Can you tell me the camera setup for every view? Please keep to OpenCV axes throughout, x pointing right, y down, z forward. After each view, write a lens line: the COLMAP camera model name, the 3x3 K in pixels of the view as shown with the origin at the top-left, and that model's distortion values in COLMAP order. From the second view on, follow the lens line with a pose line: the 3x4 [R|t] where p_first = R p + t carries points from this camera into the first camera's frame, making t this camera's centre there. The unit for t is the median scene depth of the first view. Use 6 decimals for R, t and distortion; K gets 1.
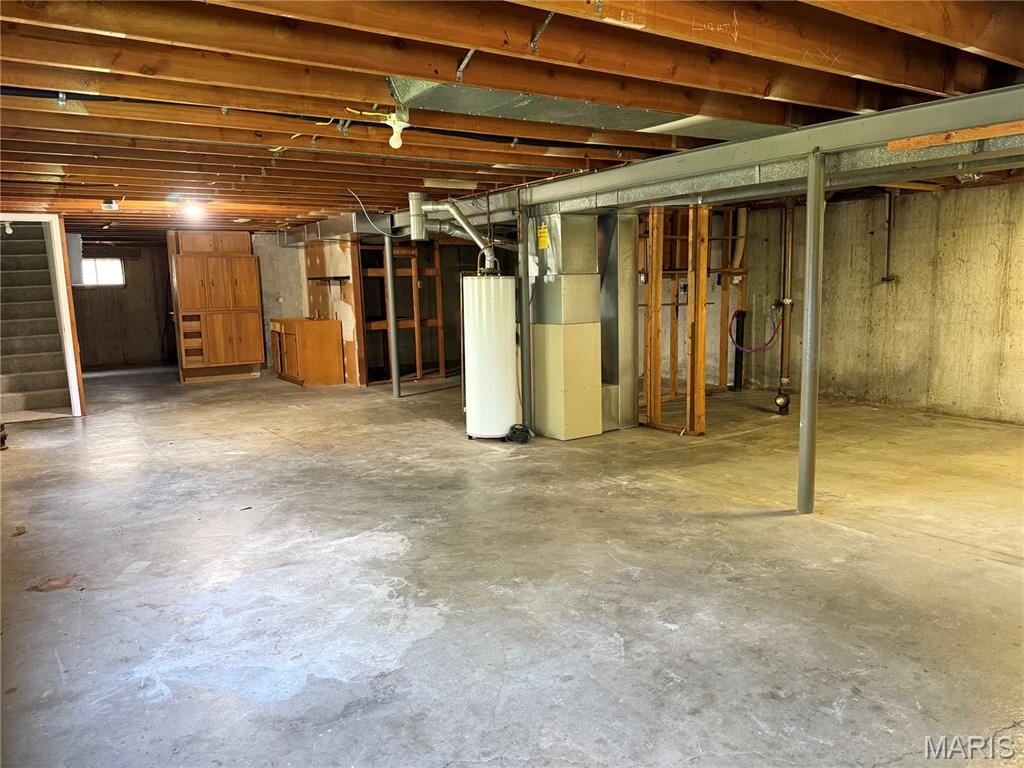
lens RADIAL K [[725.9, 0, 512.0], [0, 725.9, 384.0], [0, 0, 1]] dist [-0.047447, -0.003980]
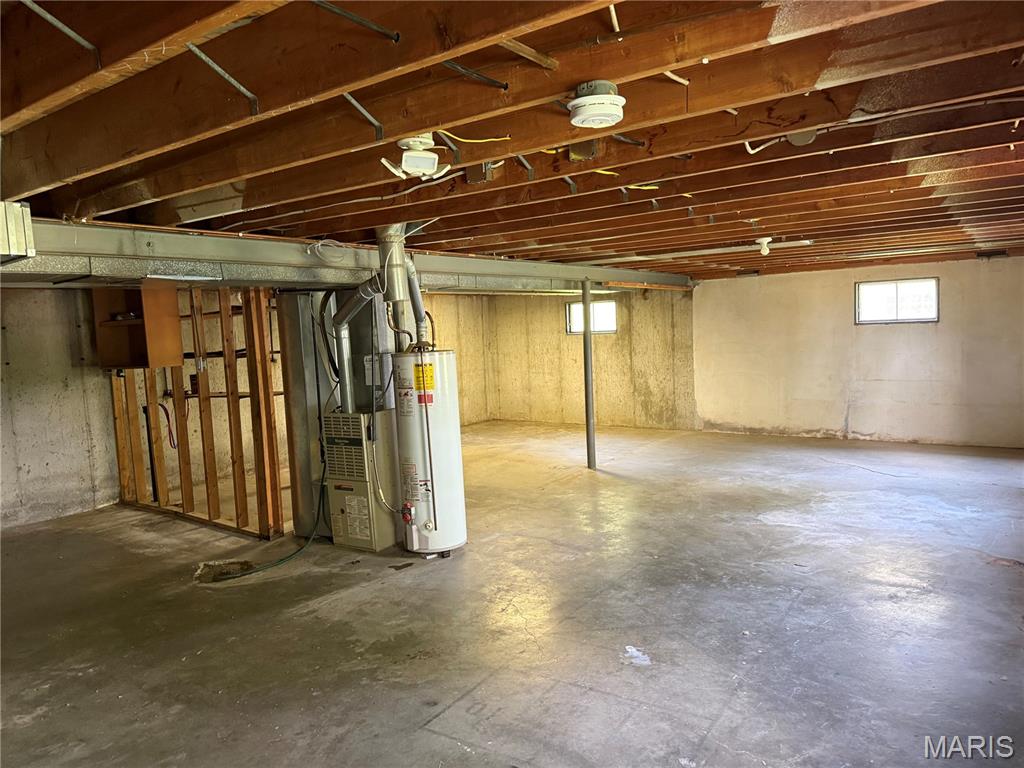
lens RADIAL K [[725.9, 0, 512.0], [0, 725.9, 384.0], [0, 0, 1]] dist [-0.047447, -0.003980]
pose [[-0.329136, -0.037884, 0.943522, -1.243796], [0.195657, 0.974775, 0.107392, -0.272512], [-0.923790, 0.219953, -0.313421, 1.736422]]
